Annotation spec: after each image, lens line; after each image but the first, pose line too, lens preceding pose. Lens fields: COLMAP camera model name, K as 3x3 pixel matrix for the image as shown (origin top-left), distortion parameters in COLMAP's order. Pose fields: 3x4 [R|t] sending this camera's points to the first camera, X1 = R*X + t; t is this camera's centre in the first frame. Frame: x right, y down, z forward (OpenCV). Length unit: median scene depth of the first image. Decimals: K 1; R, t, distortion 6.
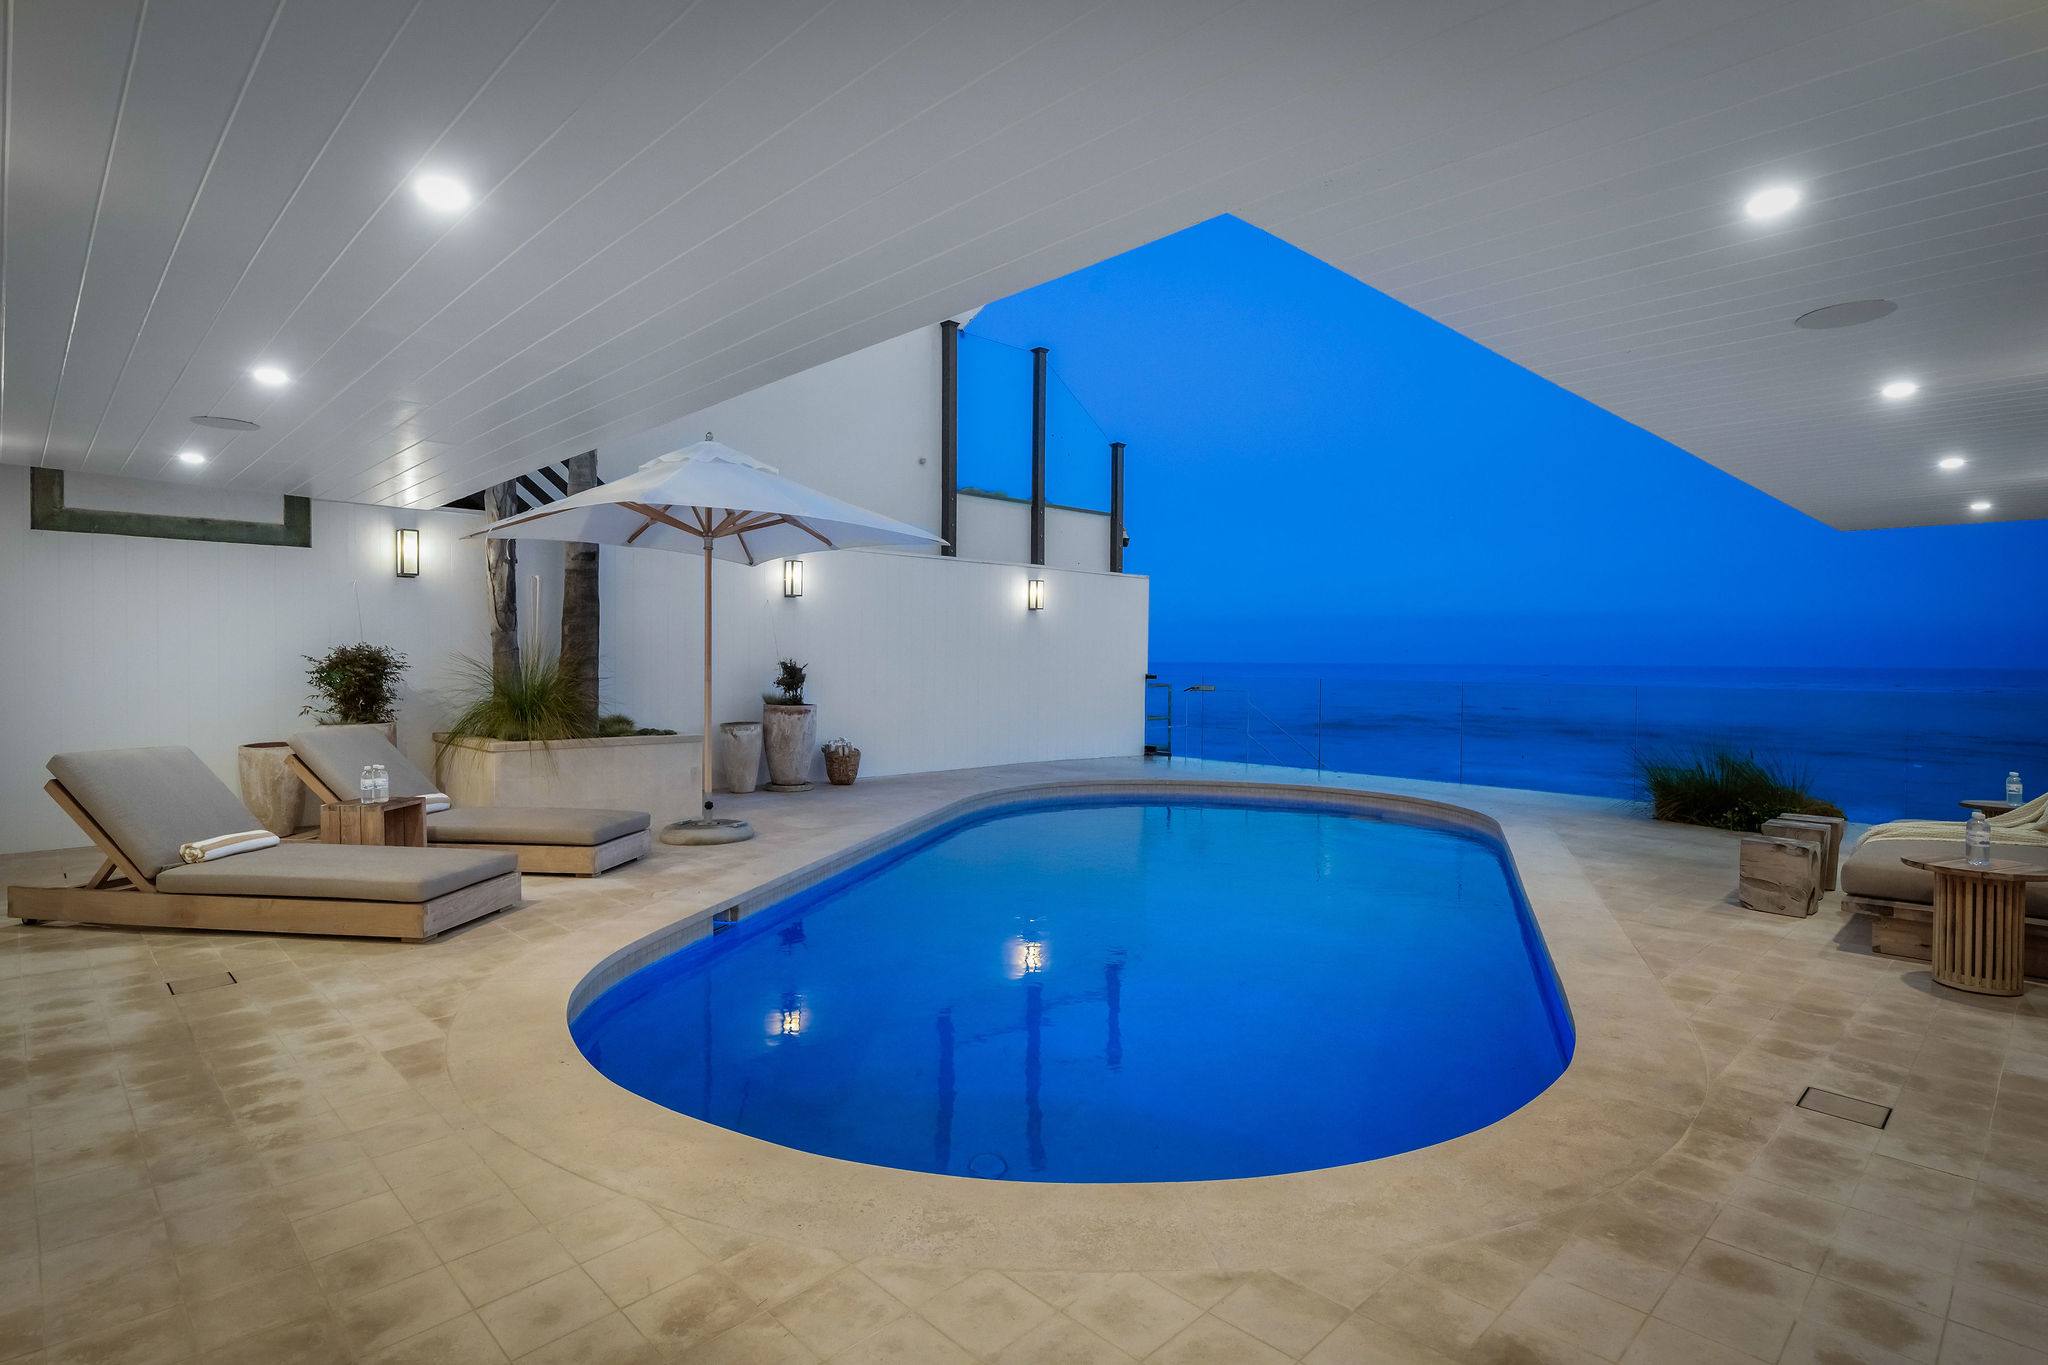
lens RADIAL K [[1081.4, 0, 1035.5], [0, 1081.4, 676.0], [0, 0, 1]] dist [-0.000724, 0.001059]
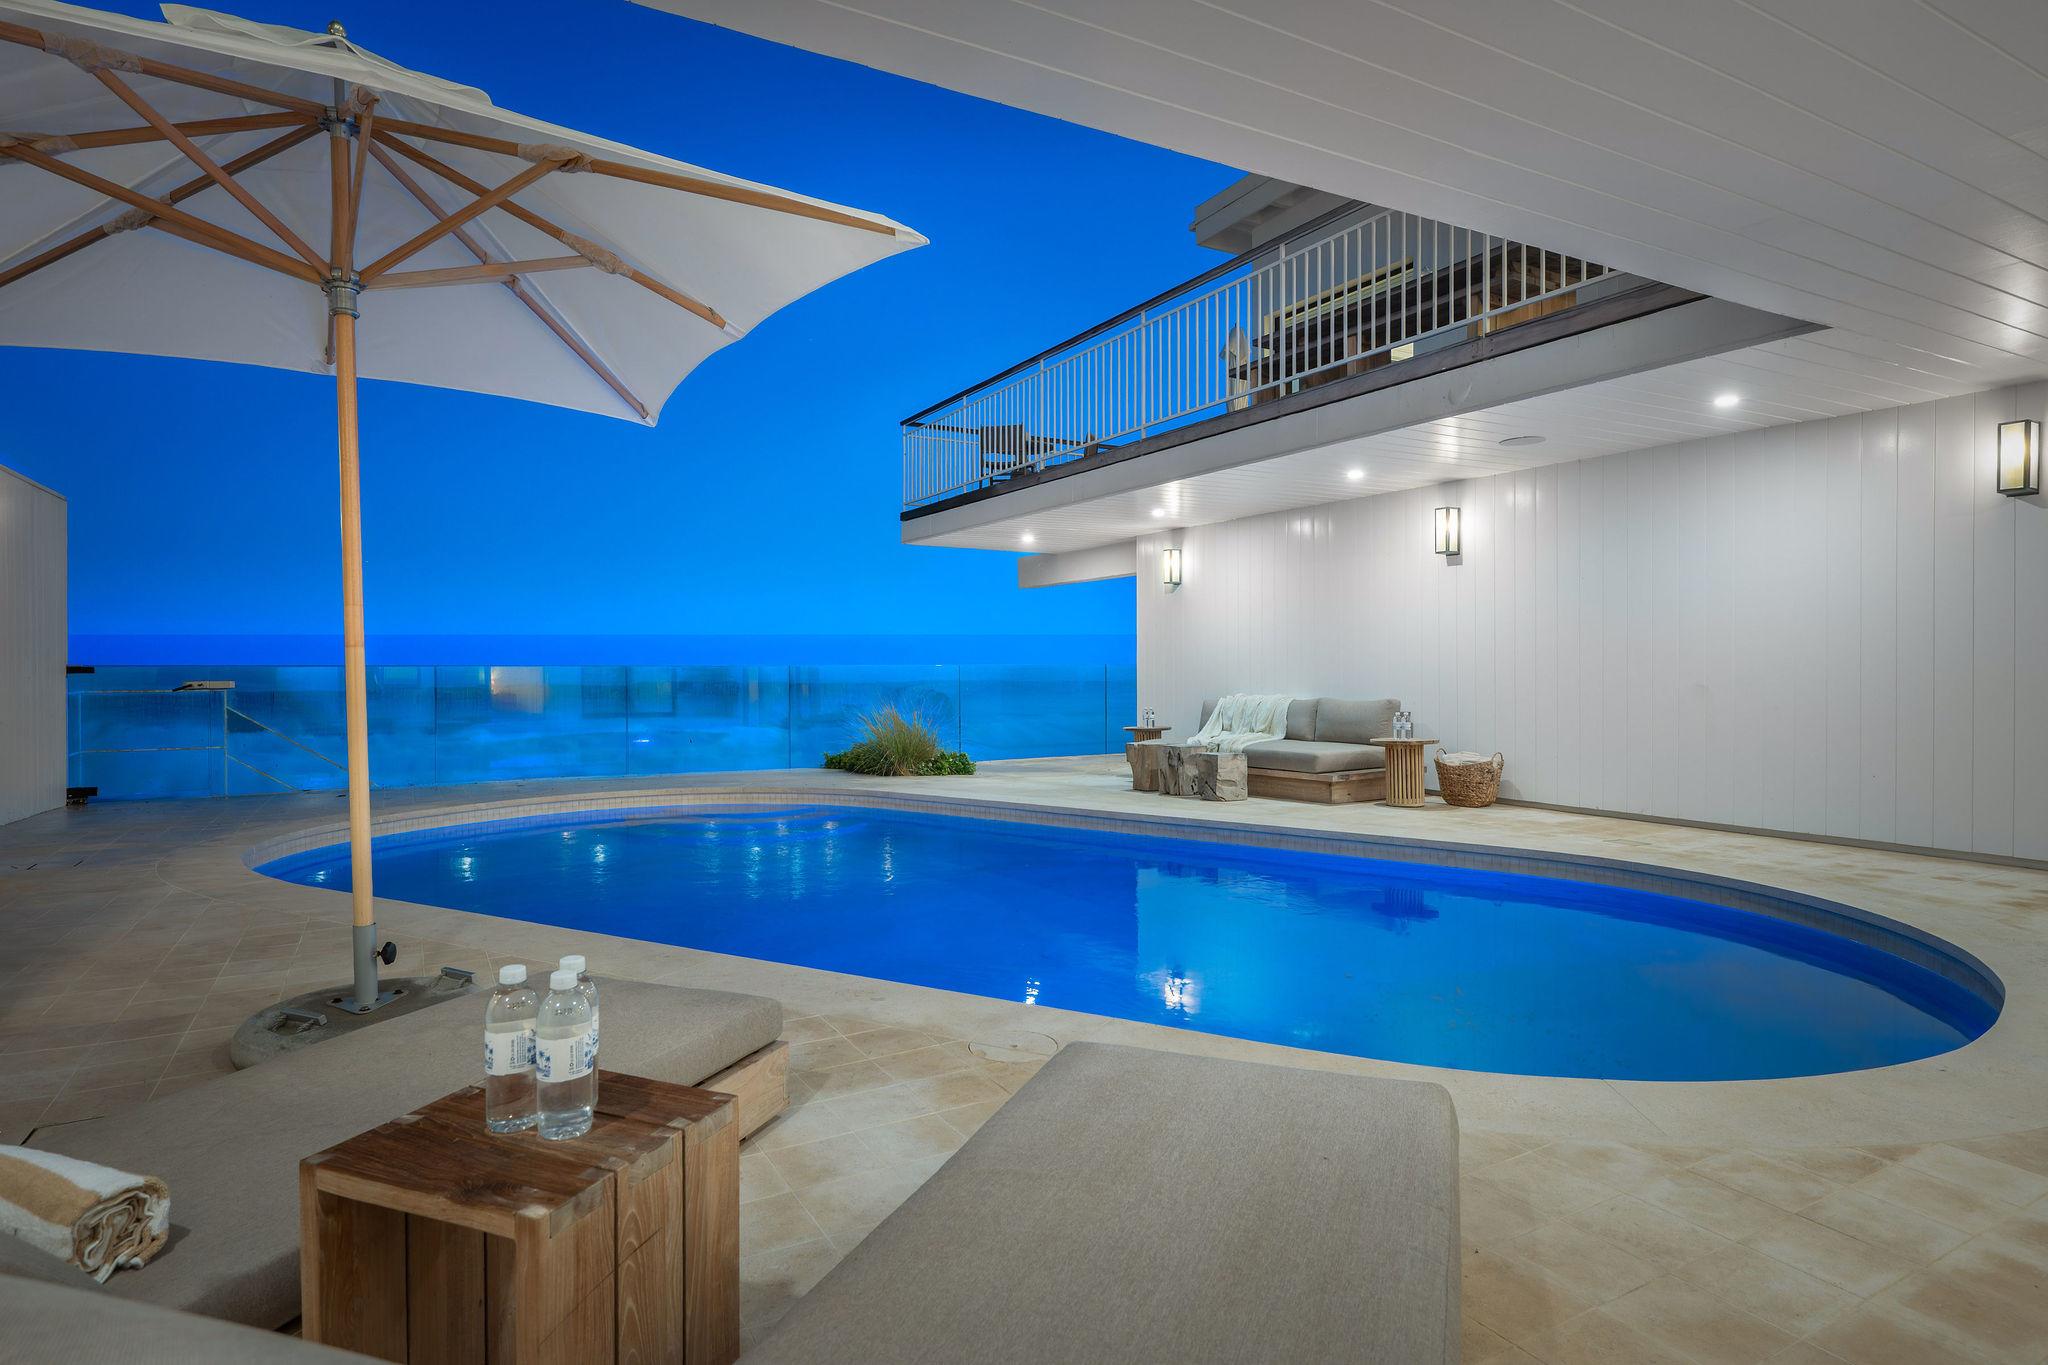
lens RADIAL K [[1081.4, 0, 1031.3], [0, 1081.4, 687.9], [0, 0, 1]] dist [-0.000724, 0.001059]
pose [[0.249506, -0.026679, 0.968006, -0.467632], [0.022547, 0.999509, 0.021735, 0.011569], [-0.968111, 0.016403, 0.249985, 0.488739]]
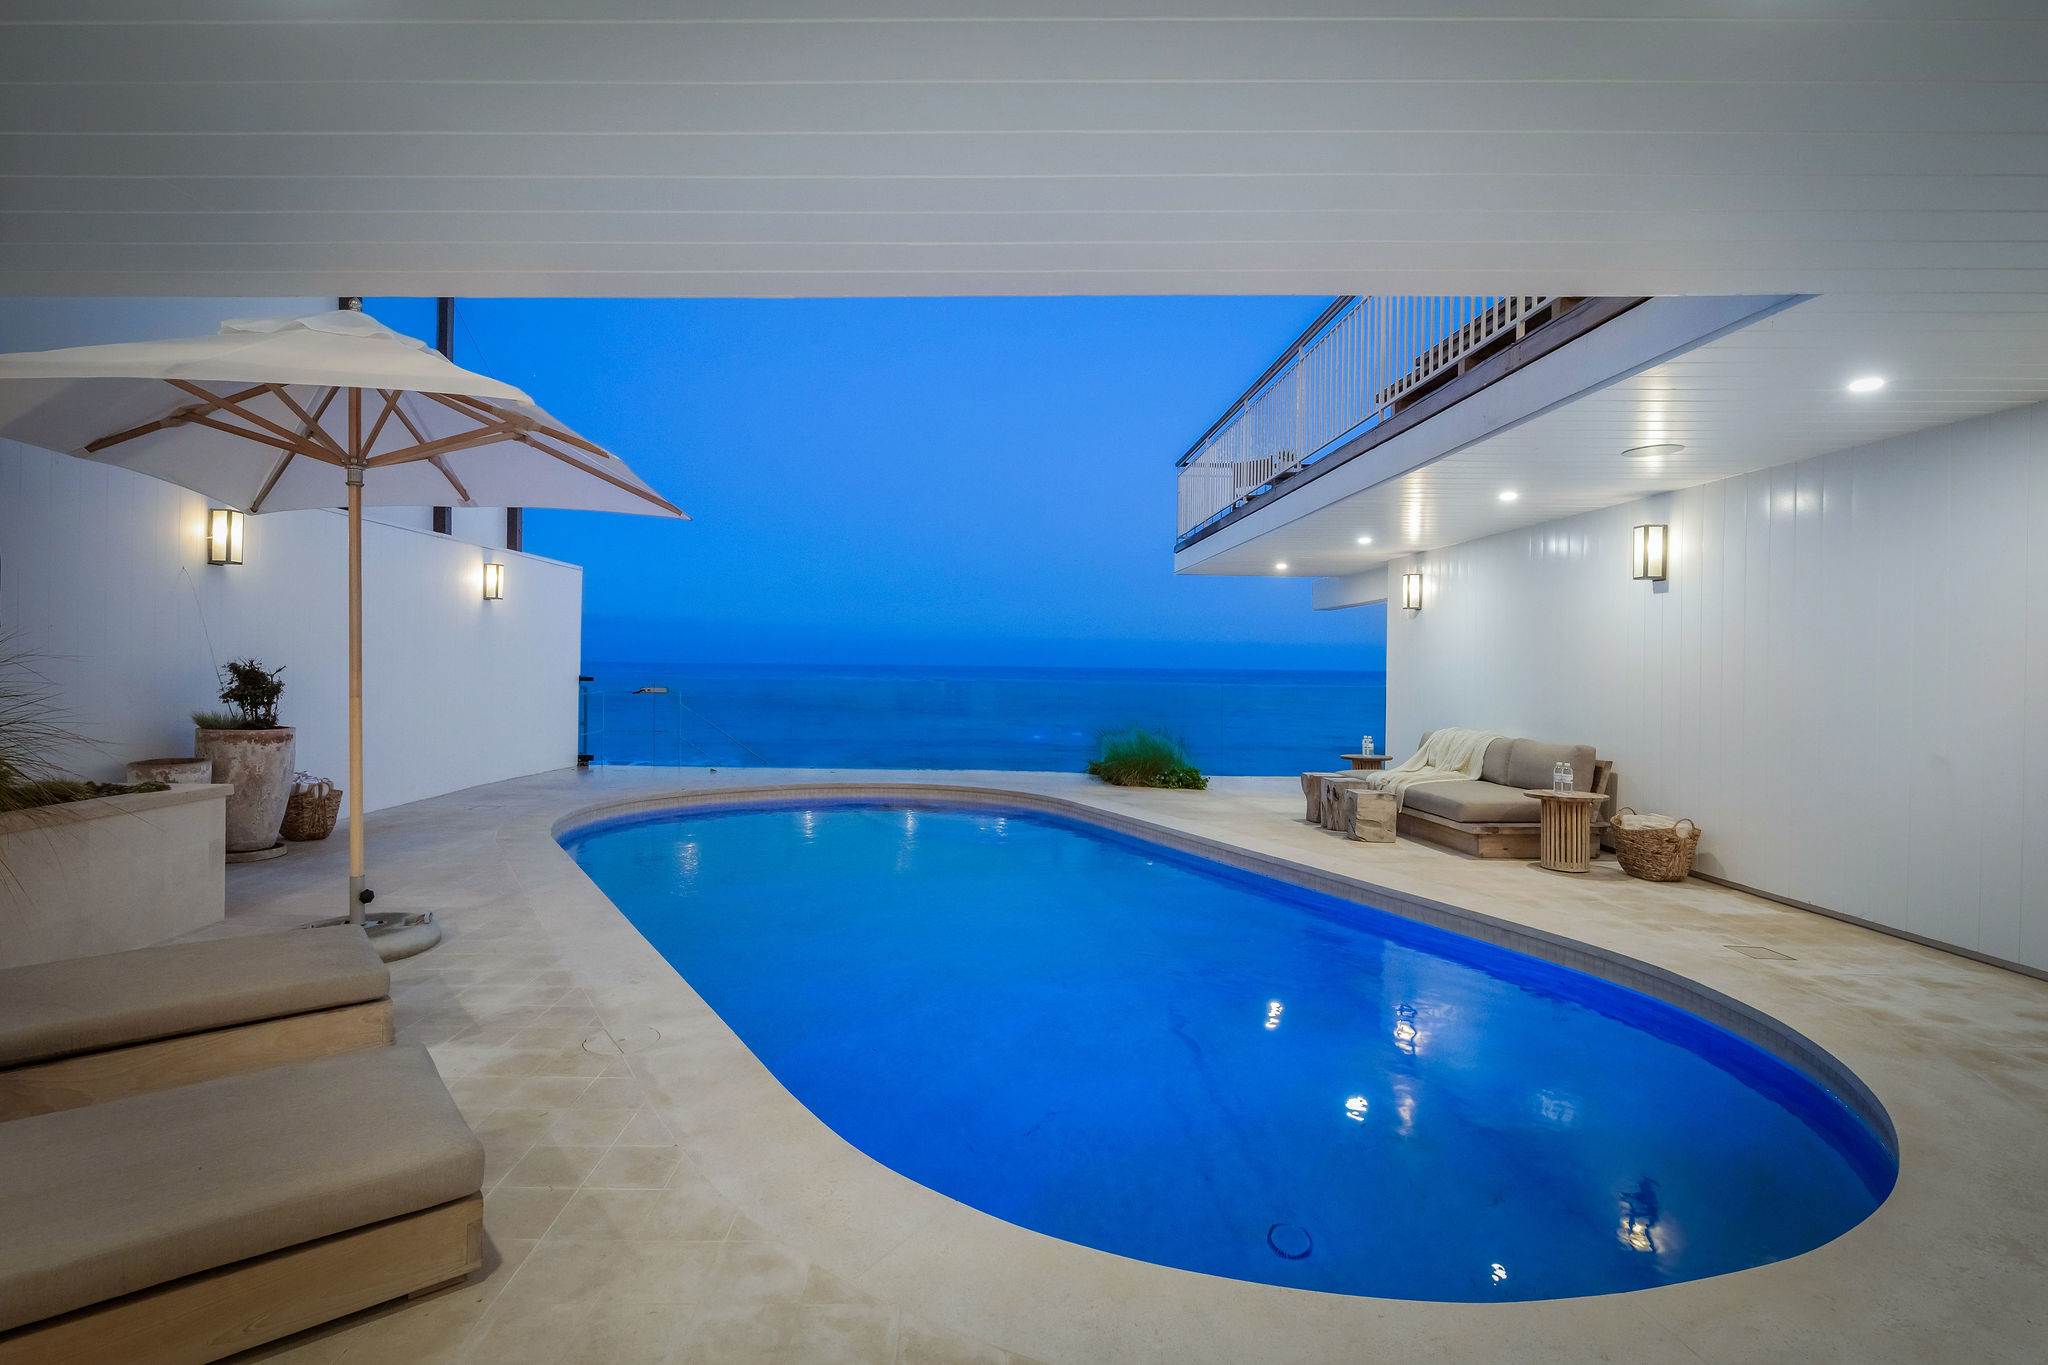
lens RADIAL K [[970.5, 0, 1022.2], [0, 970.5, 673.1], [0, 0, 1]] dist [-0.000254, -0.000958]
pose [[0.691662, -0.005201, 0.722203, -0.330522], [0.003820, 0.999986, 0.003542, -0.007565], [-0.722211, 0.000309, 0.691673, 0.252782]]
